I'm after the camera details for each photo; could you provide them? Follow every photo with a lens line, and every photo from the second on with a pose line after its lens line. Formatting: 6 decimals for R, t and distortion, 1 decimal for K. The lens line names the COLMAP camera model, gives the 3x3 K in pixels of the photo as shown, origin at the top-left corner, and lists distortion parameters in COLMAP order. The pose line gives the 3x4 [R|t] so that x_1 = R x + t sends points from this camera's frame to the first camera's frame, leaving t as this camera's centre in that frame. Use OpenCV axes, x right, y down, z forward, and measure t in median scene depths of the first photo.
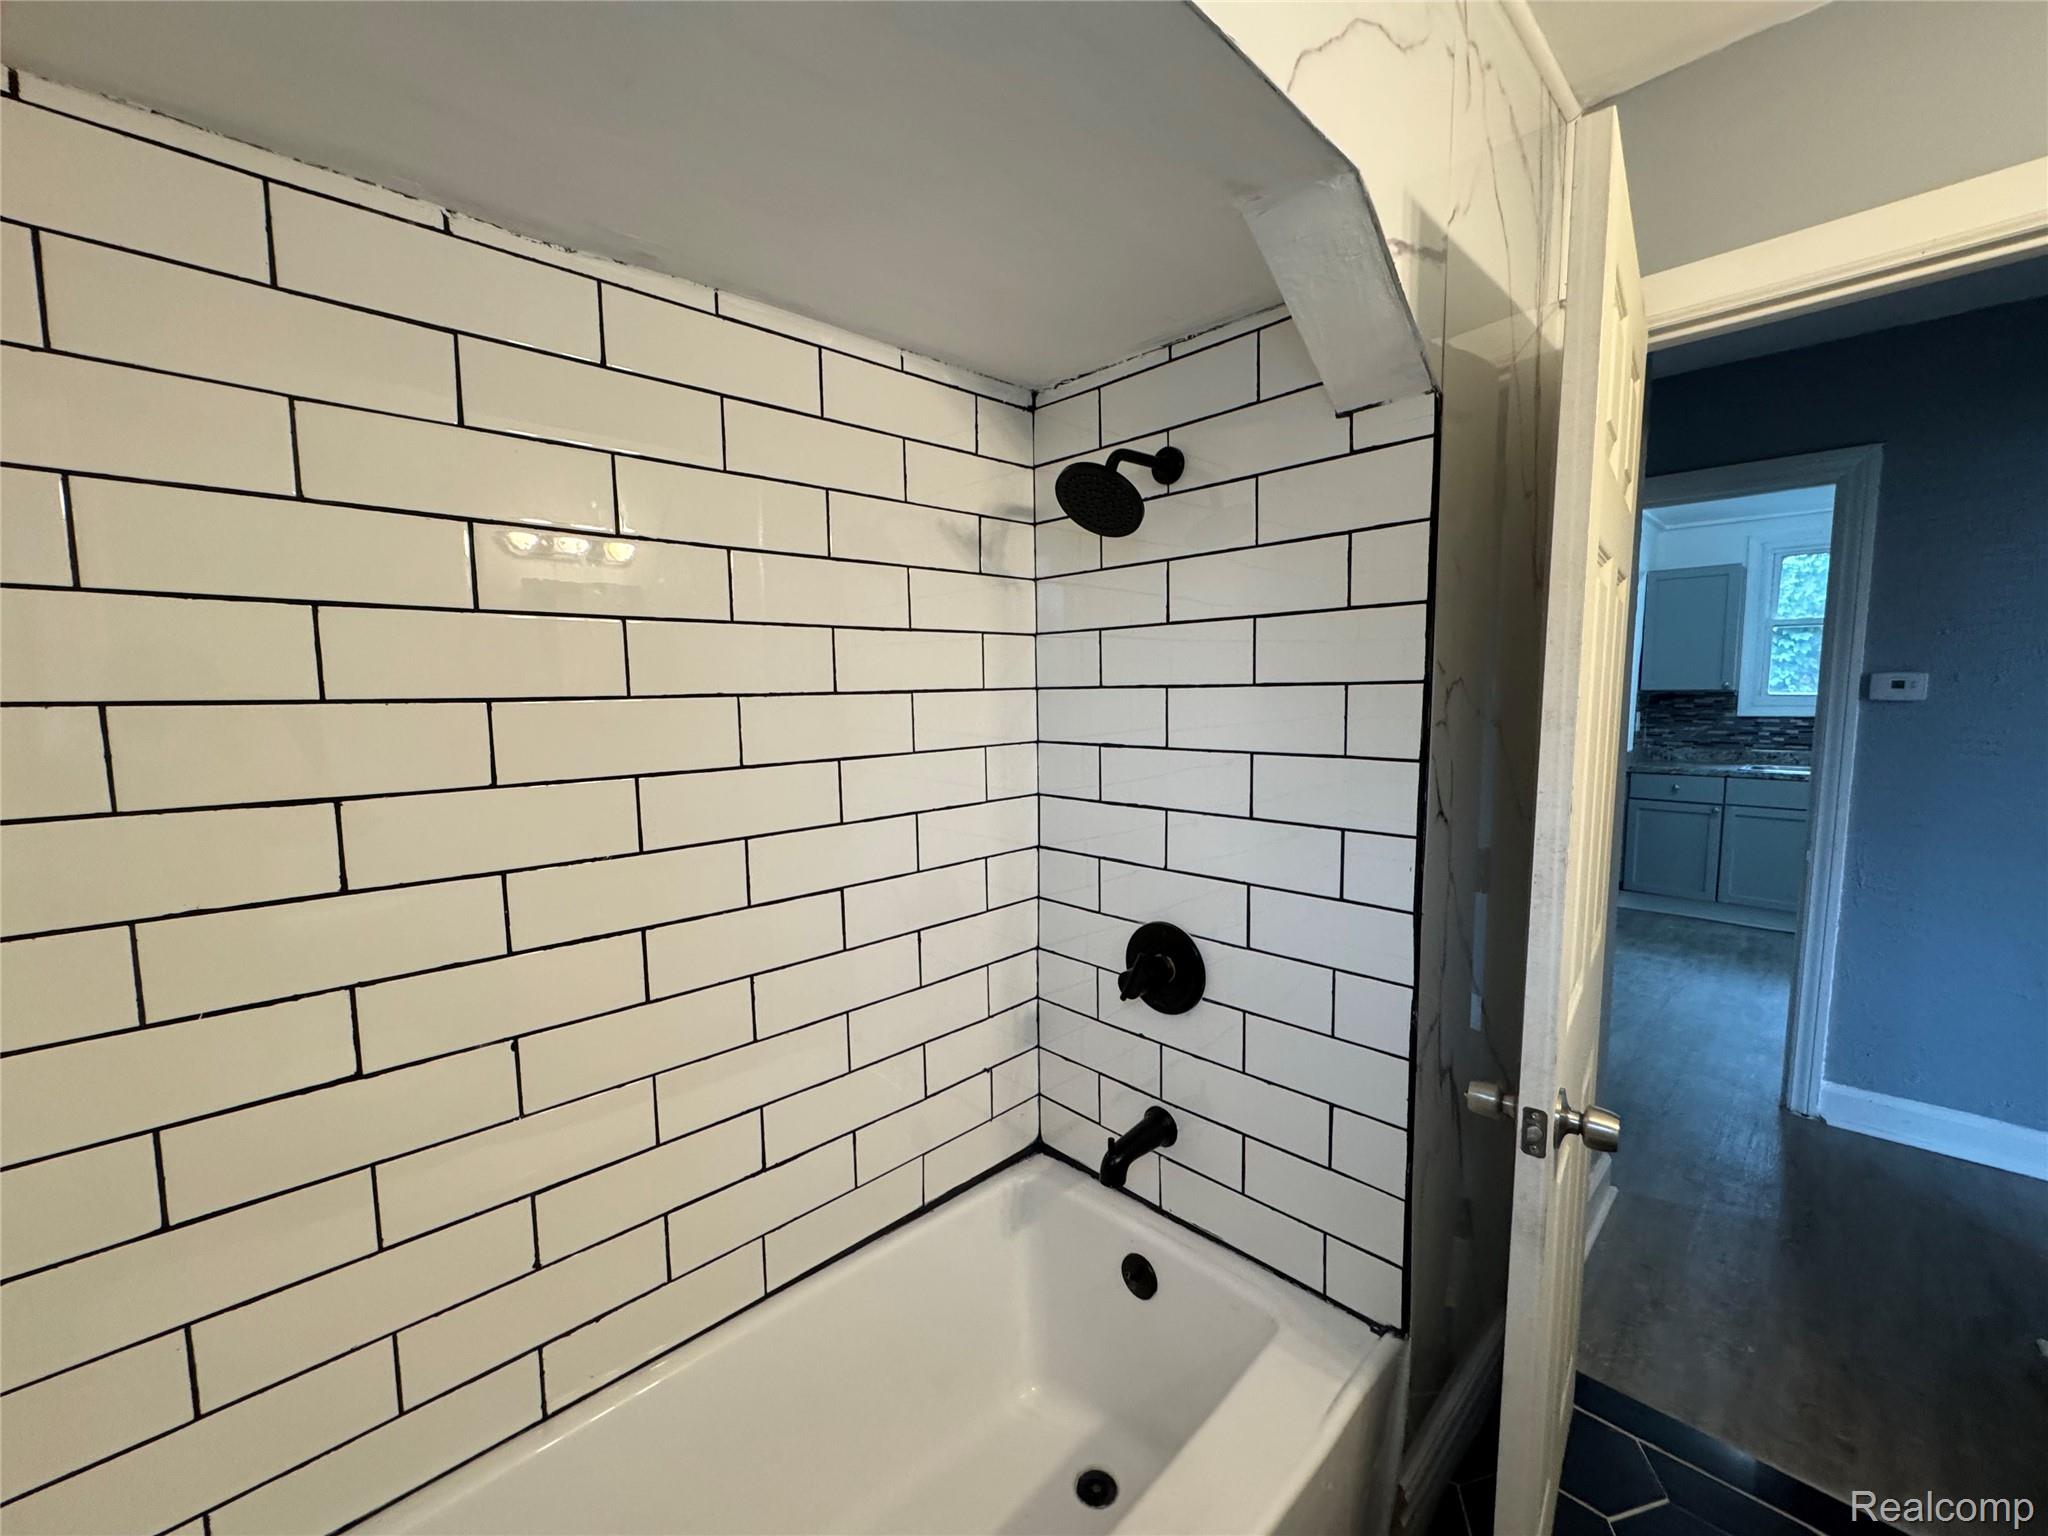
lens RADIAL K [[818.2, 0, 1025.2], [0, 818.2, 768.5], [0, 0, 1]] dist [-0.004062, 0.000410]
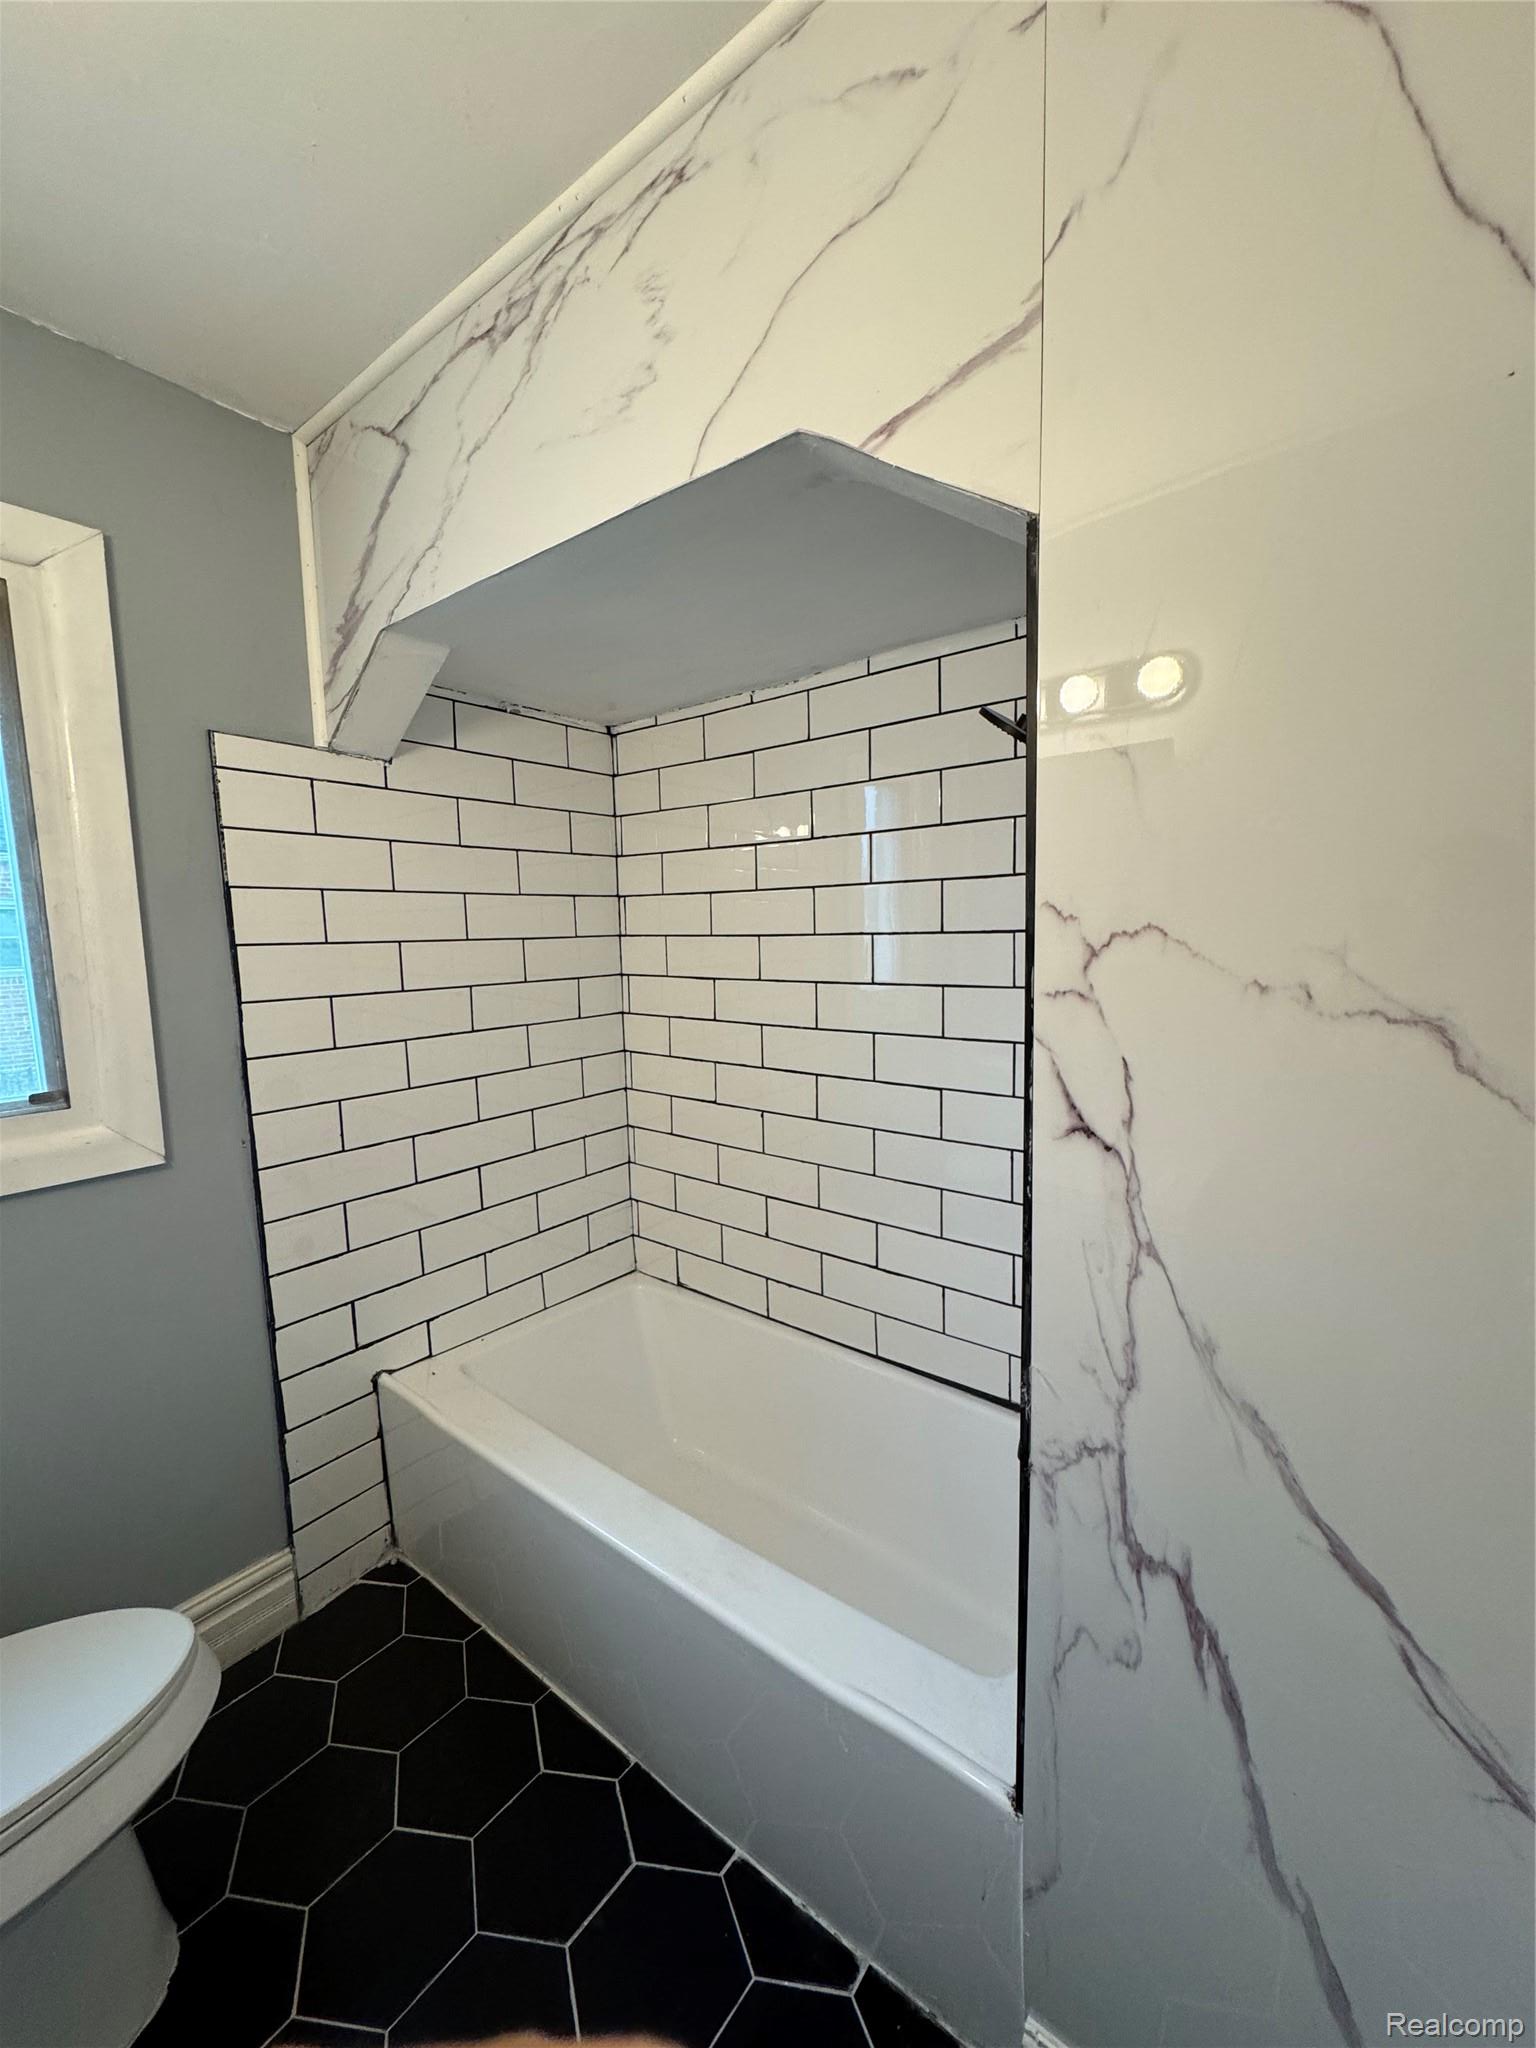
lens RADIAL K [[818.2, 0, 763.3], [0, 818.2, 1021.9], [0, 0, 1]] dist [-0.004062, 0.000410]
pose [[0.128992, 0.122580, -0.984040, 0.226840], [-0.078609, 0.990472, 0.113076, -0.017746], [0.988525, 0.062769, 0.137399, 0.131137]]
